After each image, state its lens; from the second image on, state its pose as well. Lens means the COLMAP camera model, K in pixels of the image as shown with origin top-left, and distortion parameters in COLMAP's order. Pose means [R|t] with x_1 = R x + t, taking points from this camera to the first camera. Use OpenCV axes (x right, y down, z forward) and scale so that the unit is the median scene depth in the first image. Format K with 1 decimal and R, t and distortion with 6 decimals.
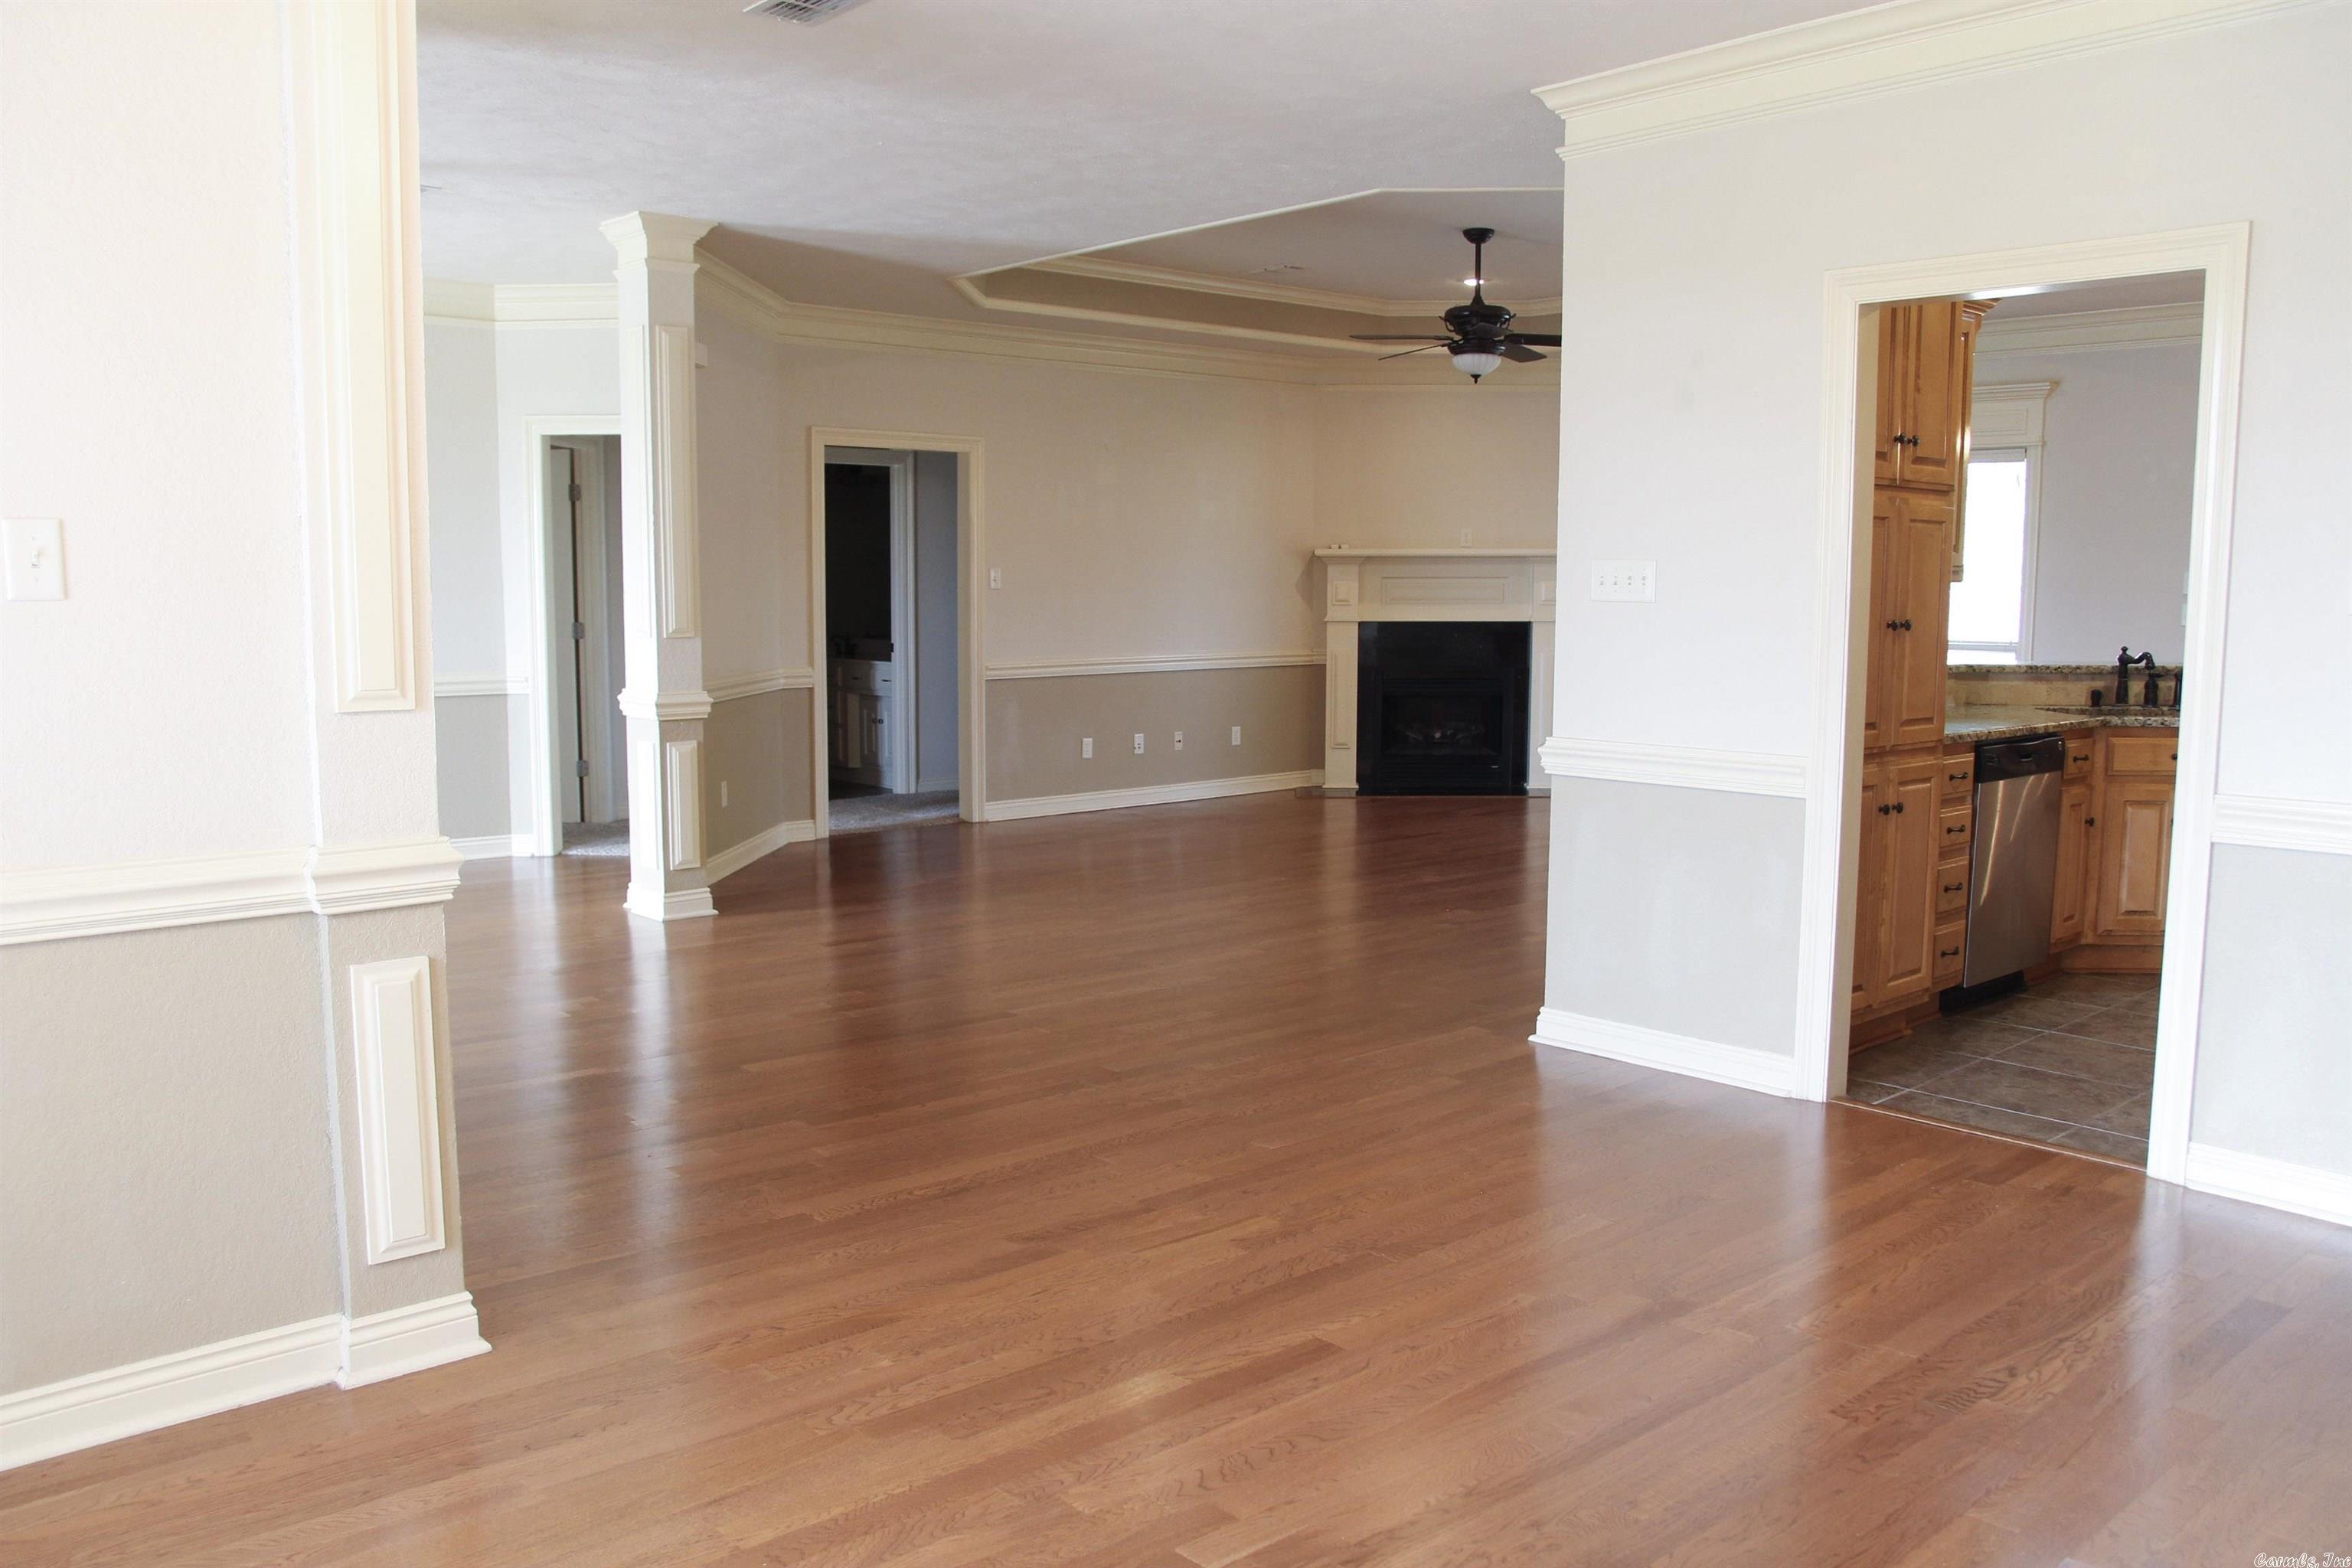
lens RADIAL K [[1848.3, 0, 1182.8], [0, 1848.3, 791.2], [0, 0, 1]] dist [-0.136754, 0.127856]
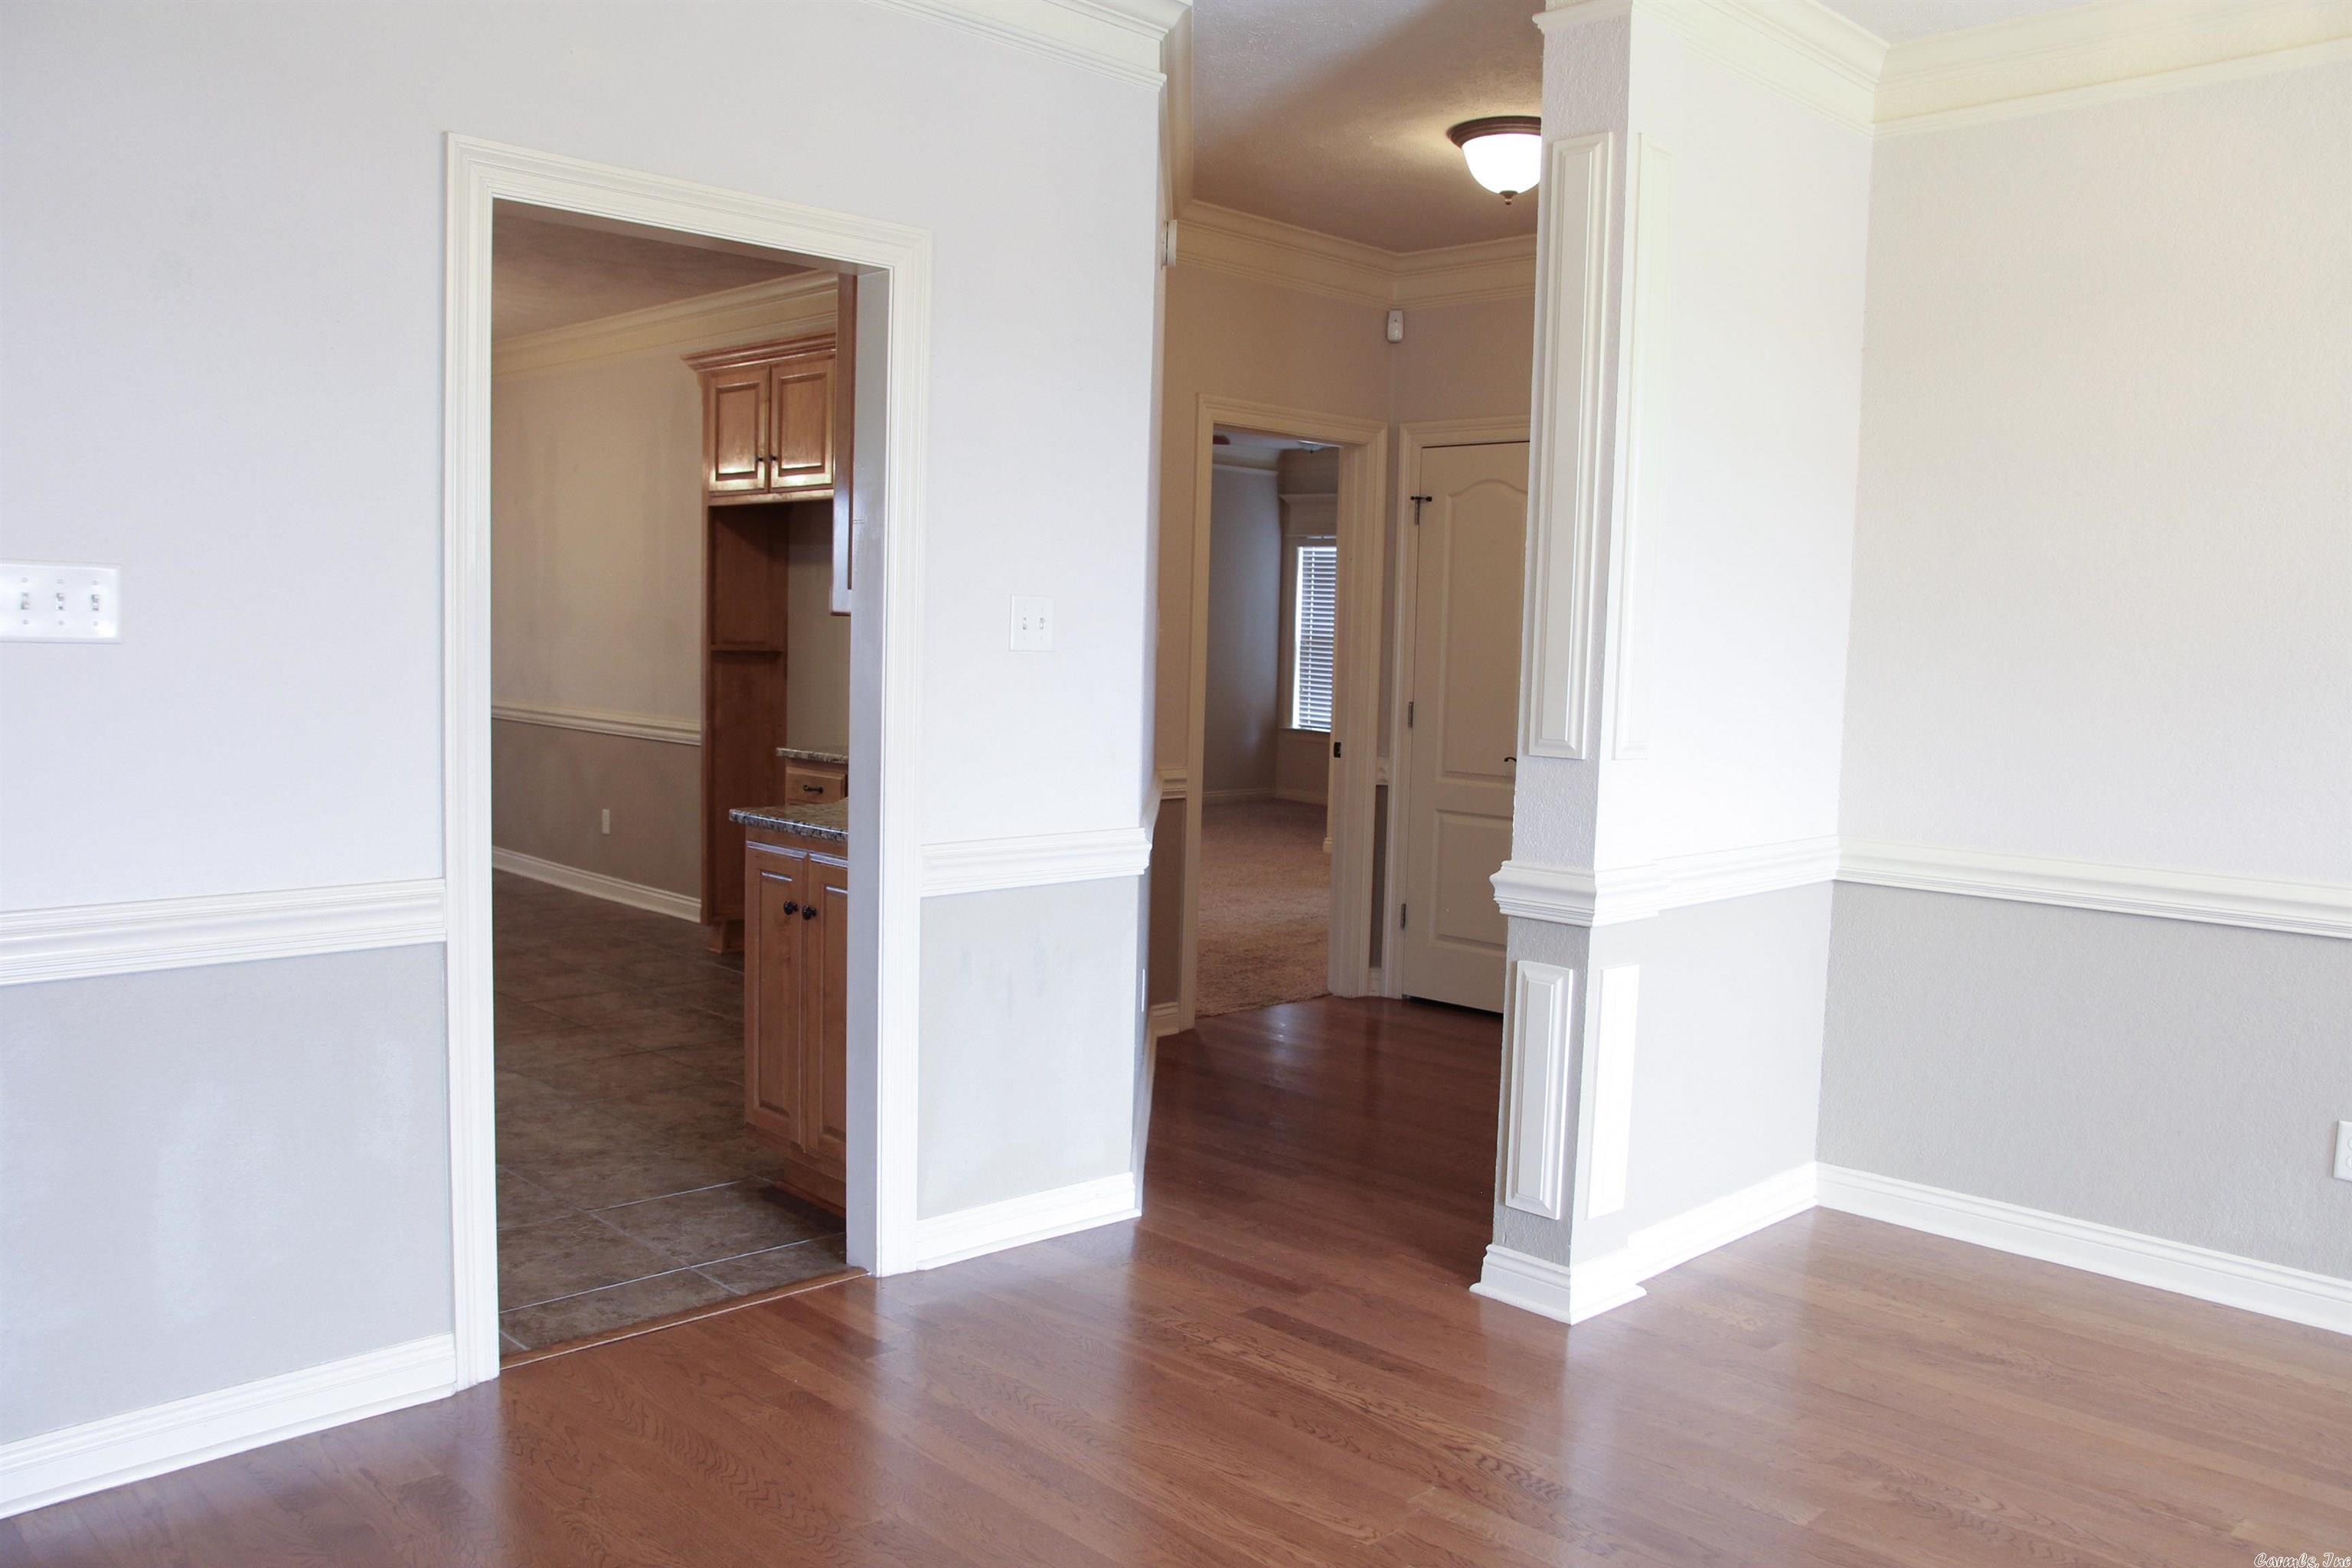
lens RADIAL K [[1848.3, 0, 1182.8], [0, 1848.3, 791.2], [0, 0, 1]] dist [-0.136754, 0.127856]
pose [[-0.043887, -0.090930, 0.994890, -0.259447], [0.087367, 0.991685, 0.094491, -0.073037], [-0.995209, 0.091068, -0.035578, 0.628326]]
